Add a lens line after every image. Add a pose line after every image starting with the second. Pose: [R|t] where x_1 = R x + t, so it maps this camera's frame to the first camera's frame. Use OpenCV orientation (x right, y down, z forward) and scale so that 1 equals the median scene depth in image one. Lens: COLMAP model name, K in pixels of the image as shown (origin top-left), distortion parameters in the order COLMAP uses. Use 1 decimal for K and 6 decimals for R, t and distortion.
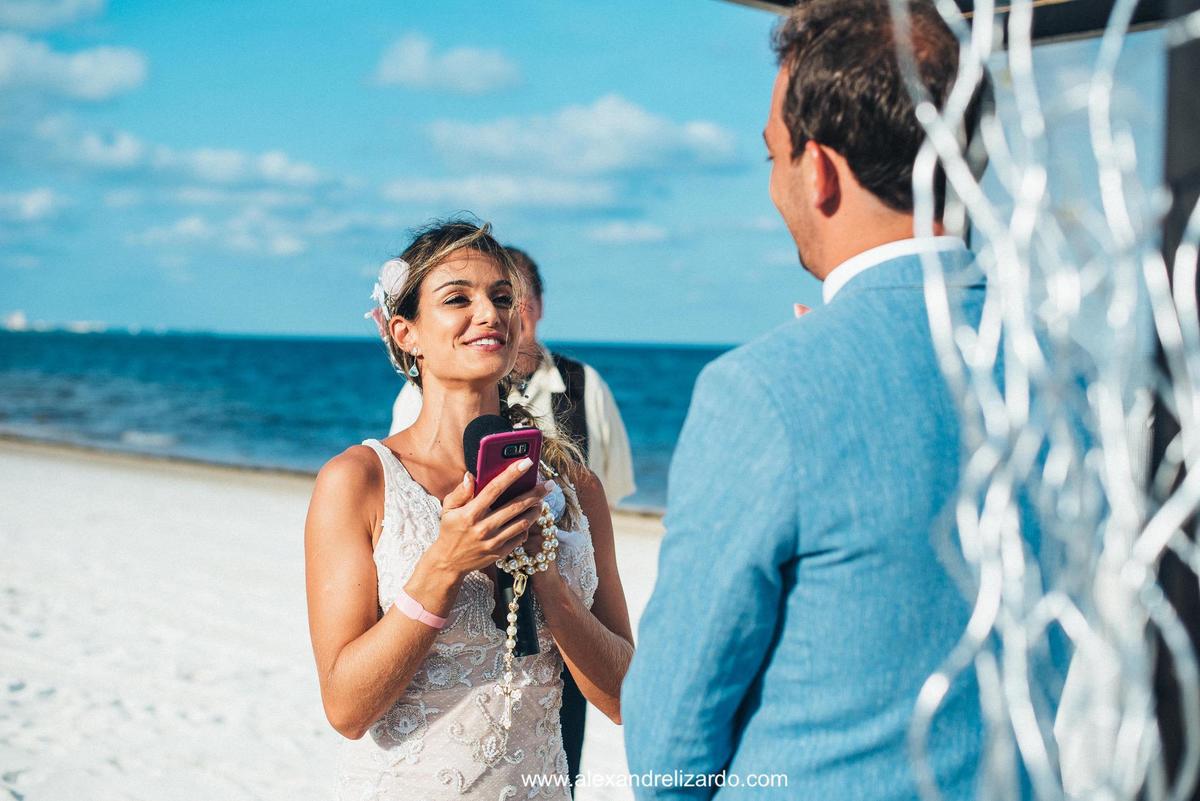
lens RADIAL K [[1690.7, 0, 600.0], [0, 1690.7, 400.5], [0, 0, 1]] dist [-0.143477, -0.061751]
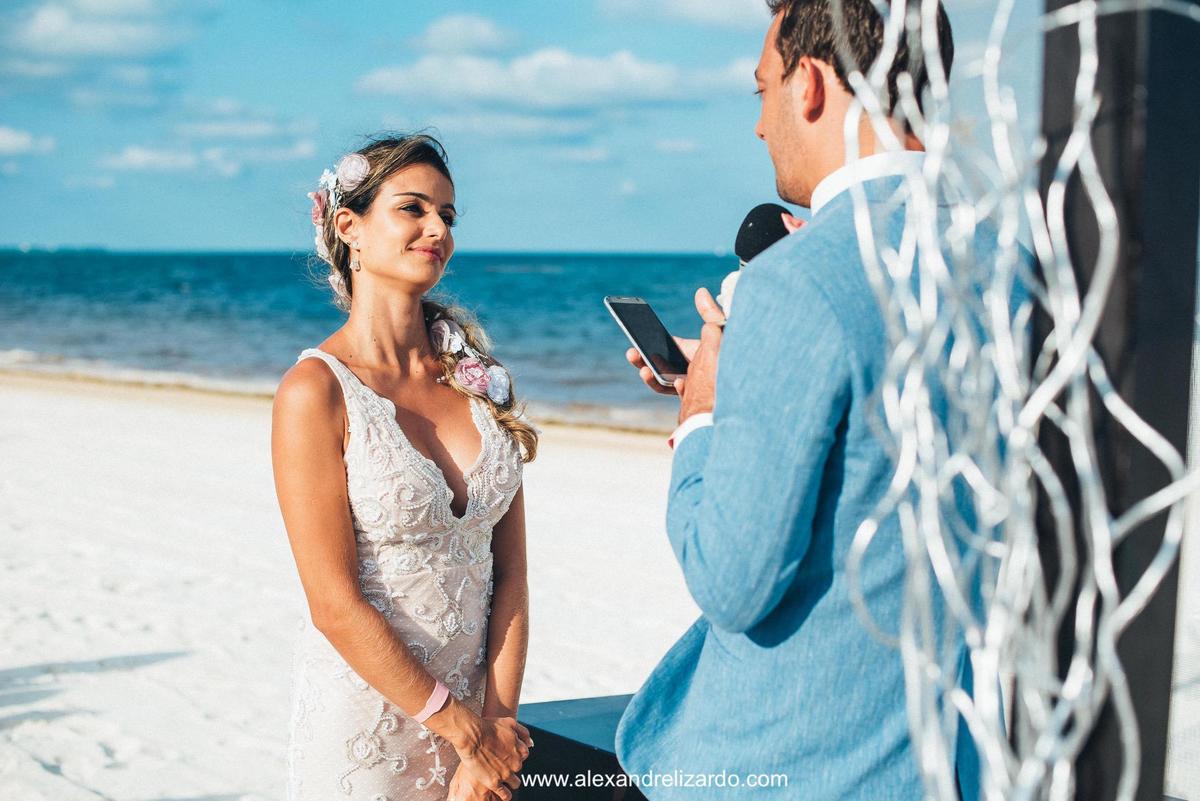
lens RADIAL K [[1690.7, 0, 600.0], [0, 1690.7, 400.5], [0, 0, 1]] dist [-0.143477, -0.061751]
pose [[0.998000, -0.016972, 0.060892, -0.081078], [0.013719, 0.998476, 0.053452, 0.000941], [-0.061707, -0.052510, 0.996712, -0.269676]]
